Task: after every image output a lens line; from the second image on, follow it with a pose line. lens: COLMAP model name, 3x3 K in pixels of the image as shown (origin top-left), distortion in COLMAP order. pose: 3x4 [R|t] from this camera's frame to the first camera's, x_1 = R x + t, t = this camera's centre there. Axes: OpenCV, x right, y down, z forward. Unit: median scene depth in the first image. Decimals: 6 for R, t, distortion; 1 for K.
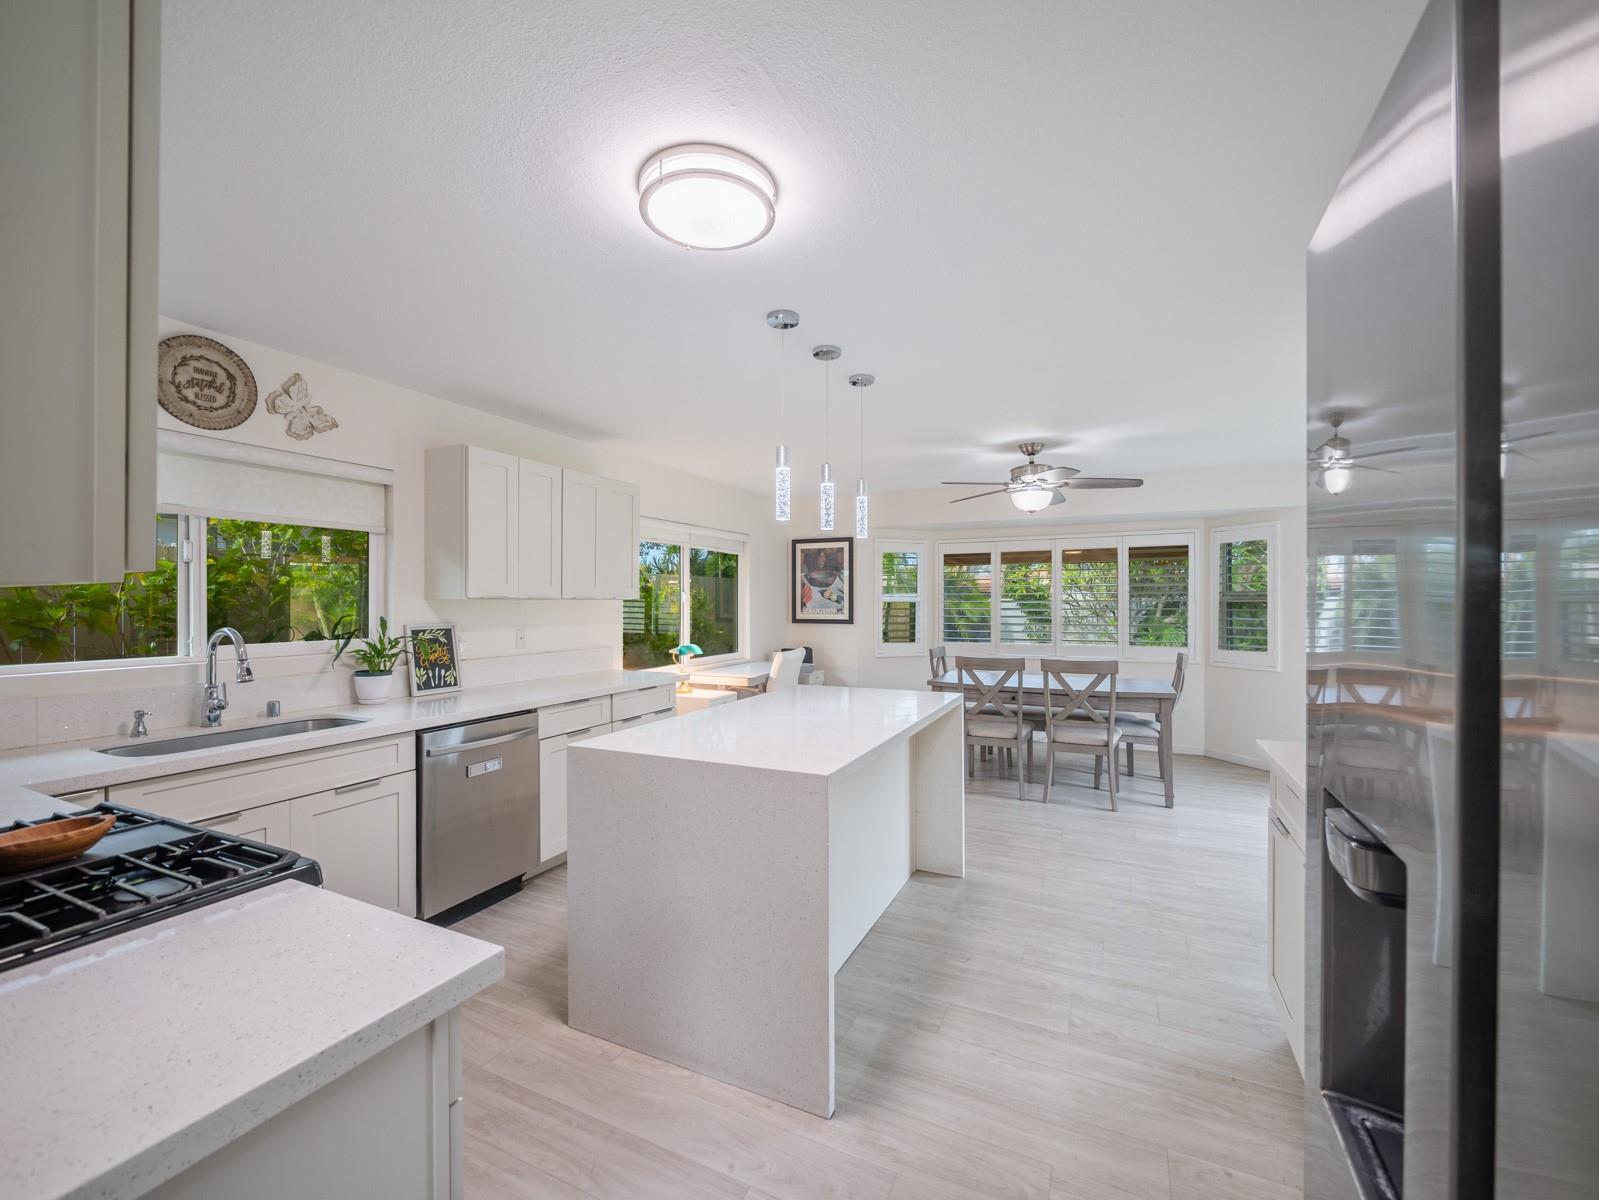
lens RADIAL K [[661.6, 0, 798.8], [0, 661.6, 603.1], [0, 0, 1]] dist [-0.010601, 0.001640]
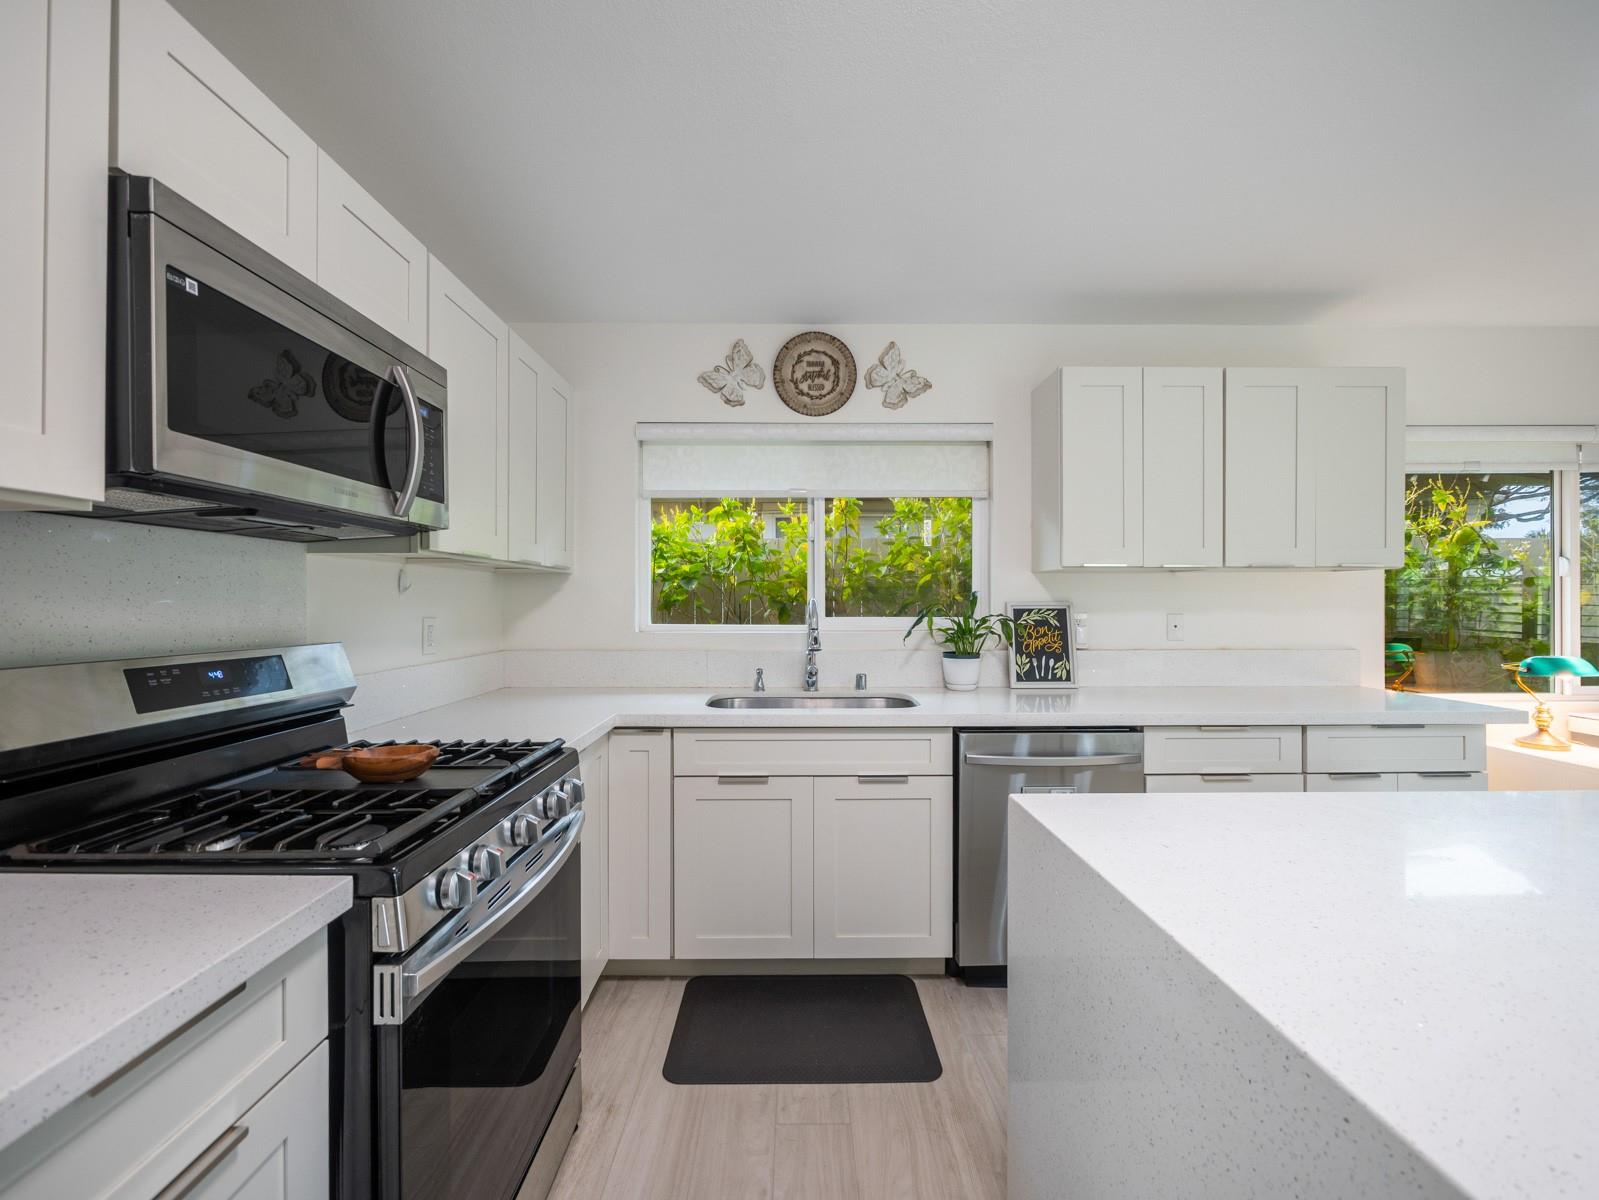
lens RADIAL K [[661.6, 0, 796.6], [0, 661.6, 601.0], [0, 0, 1]] dist [-0.010601, 0.001640]
pose [[0.434963, 0.000104, -0.900448, 0.057567], [-0.000266, 1.000000, -0.000013, 0.035193], [0.900448, 0.000245, 0.434963, 0.432196]]
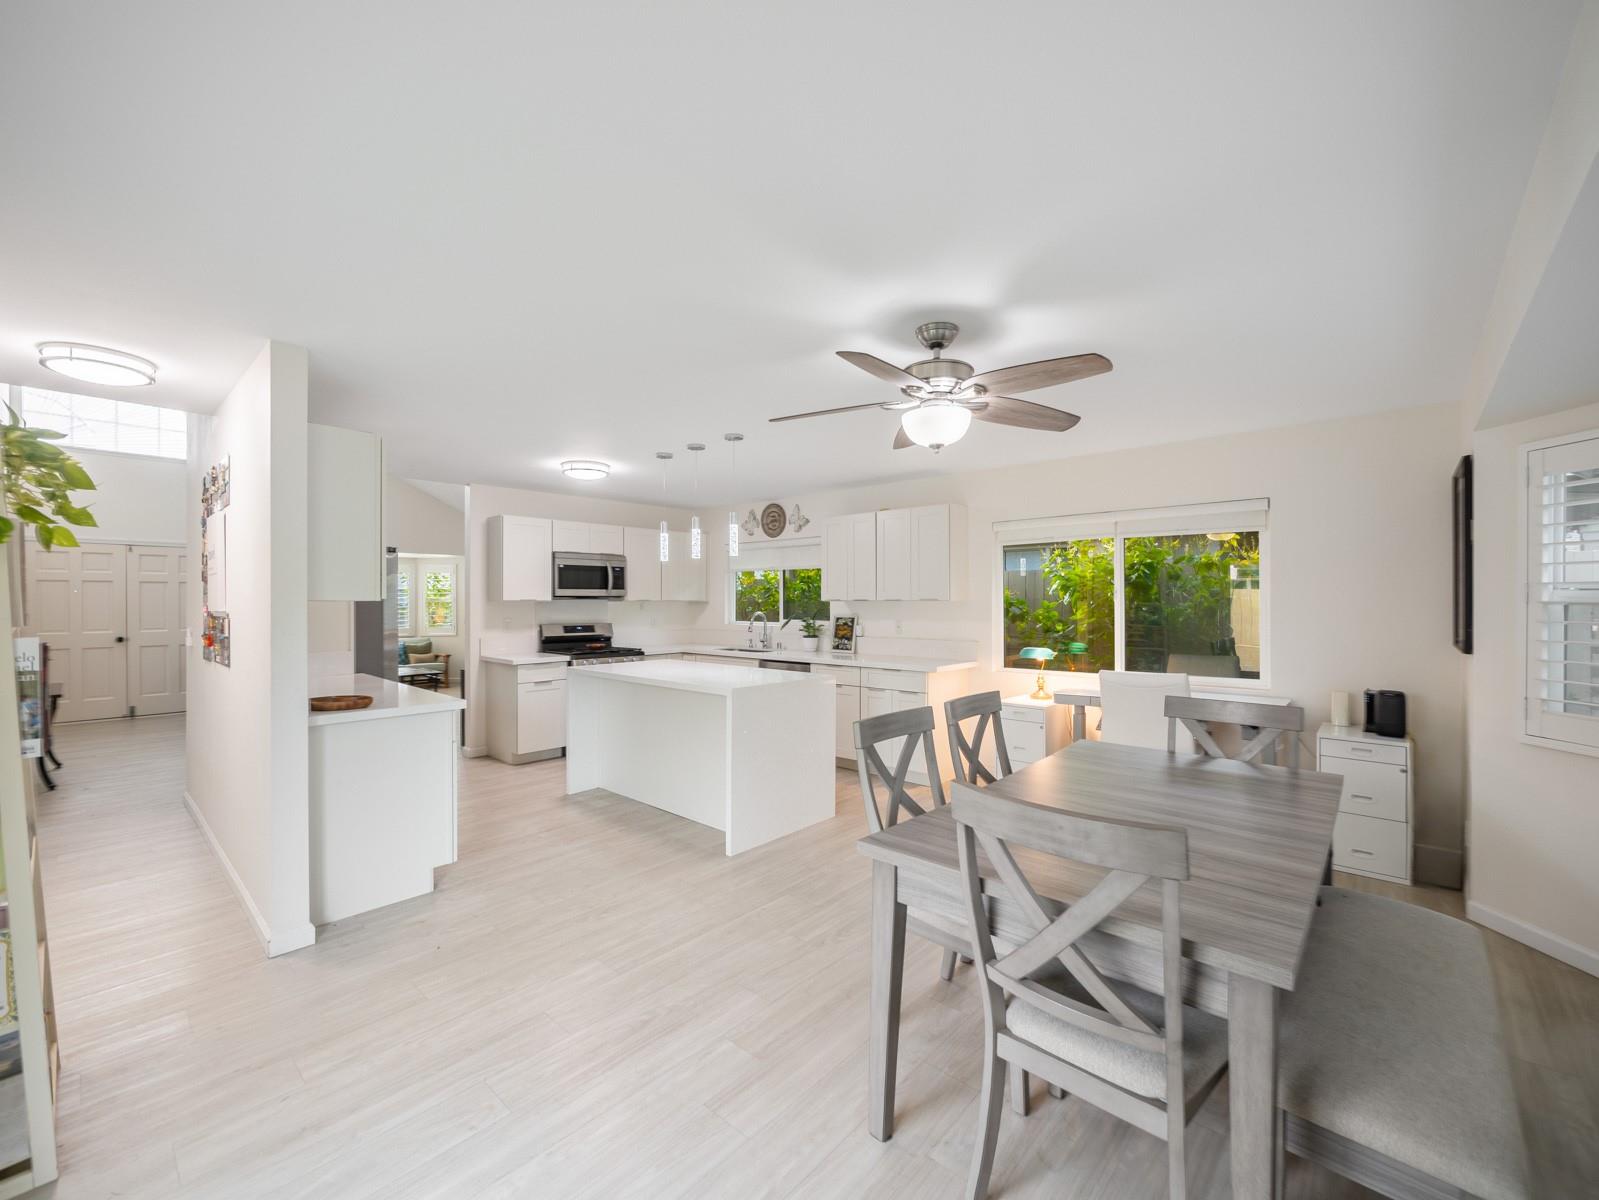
lens RADIAL K [[661.6, 0, 795.3], [0, 661.6, 603.0], [0, 0, 1]] dist [-0.010601, 0.001640]
pose [[-0.283960, 0.004311, -0.958826, 1.438888], [0.000736, 0.999991, 0.004278, -0.009957], [0.958836, 0.000510, -0.283960, 1.610081]]
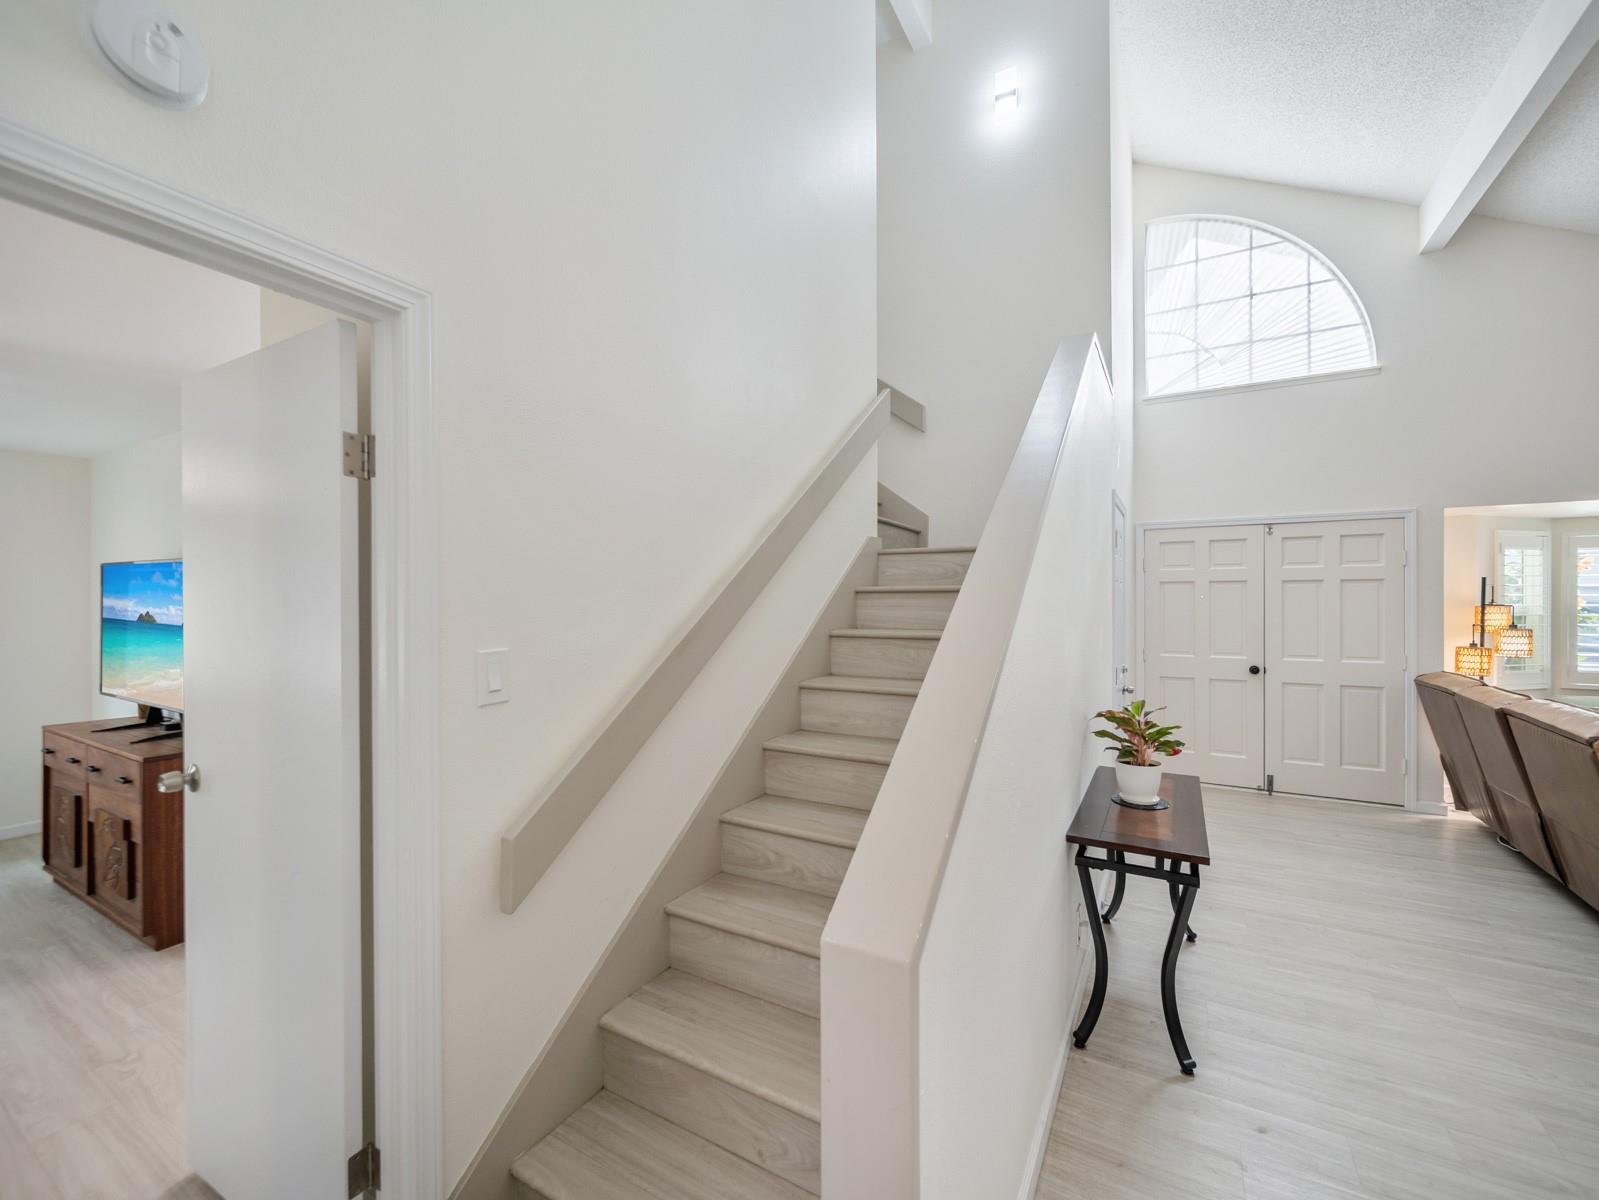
lens RADIAL K [[661.6, 0, 800.7], [0, 661.6, 604.5], [0, 0, 1]] dist [-0.010601, 0.001640]
pose [[-0.997474, -0.000032, 0.071034, 0.740514], [0.000248, 0.999992, 0.003932, -0.033620], [-0.071033, 0.003940, -0.997466, 0.044246]]
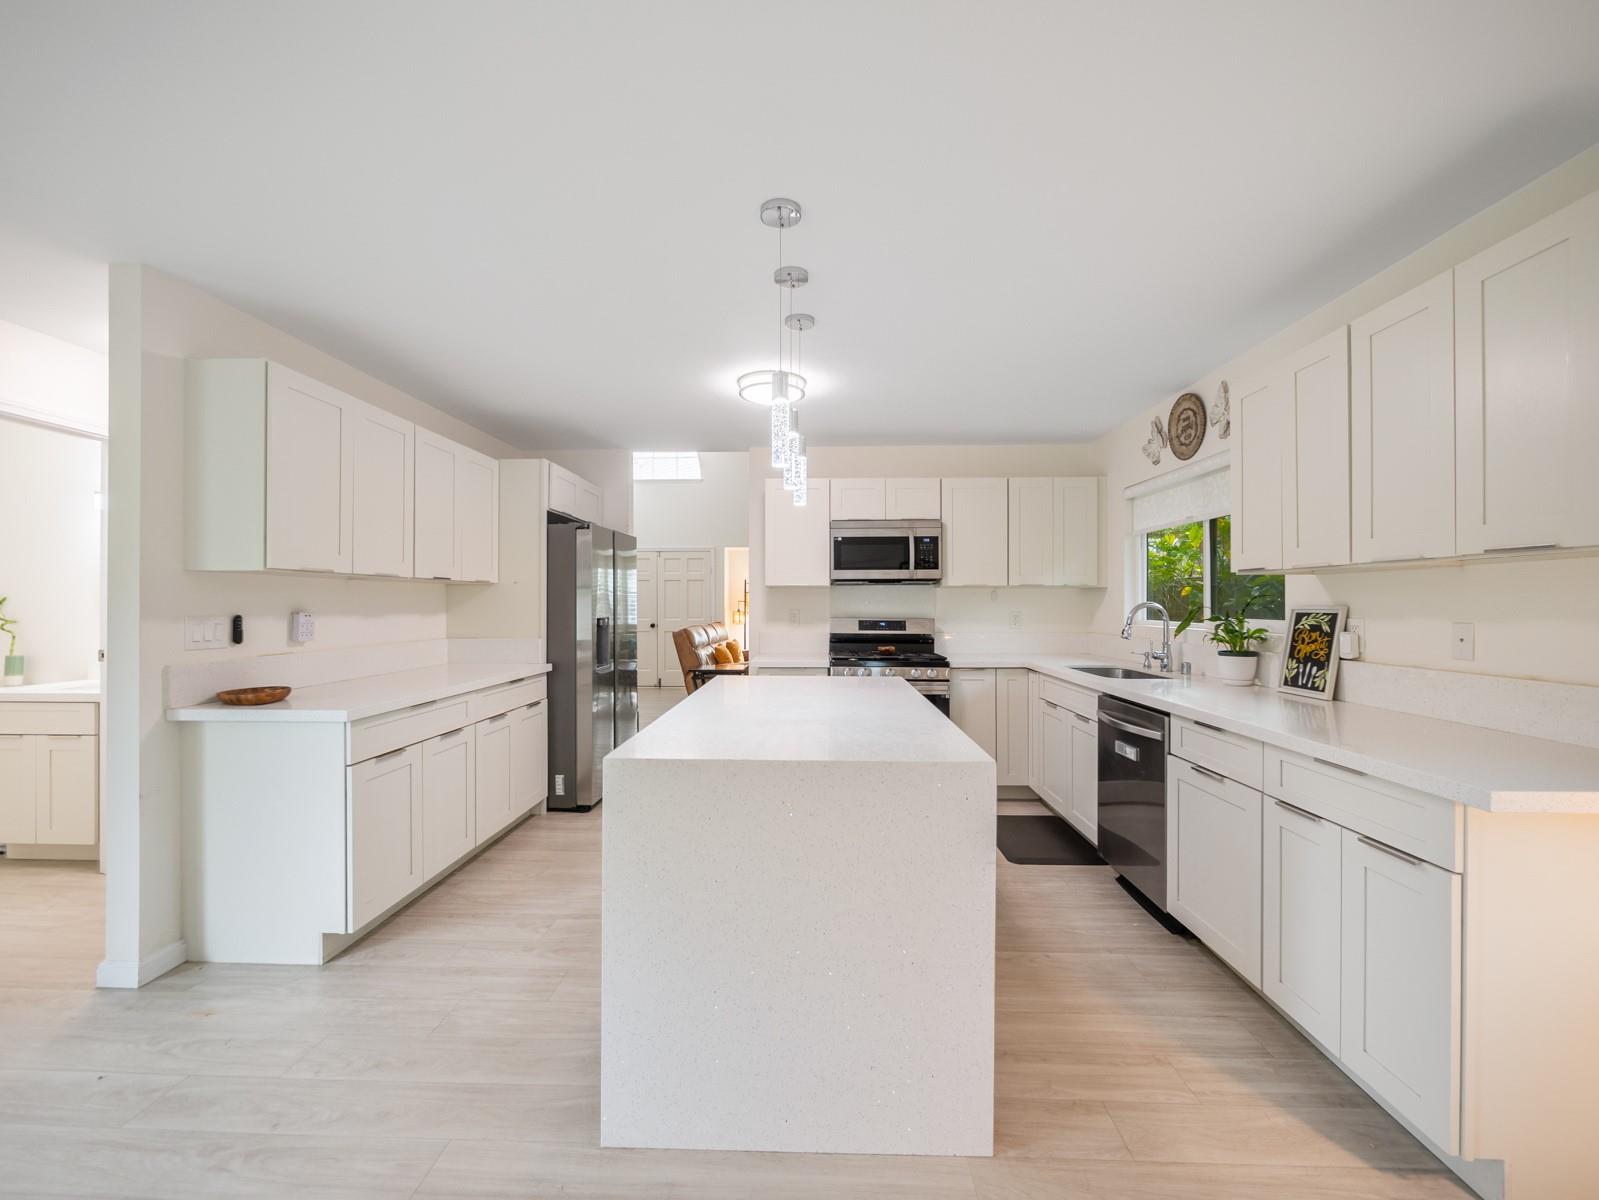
lens RADIAL K [[661.6, 0, 798.2], [0, 661.6, 602.5], [0, 0, 1]] dist [-0.010601, 0.001640]
pose [[-0.915638, 0.001093, -0.402001, 0.355046], [0.001429, 0.999999, -0.000535, 0.031317], [0.402000, -0.001064, -0.915639, 1.693378]]
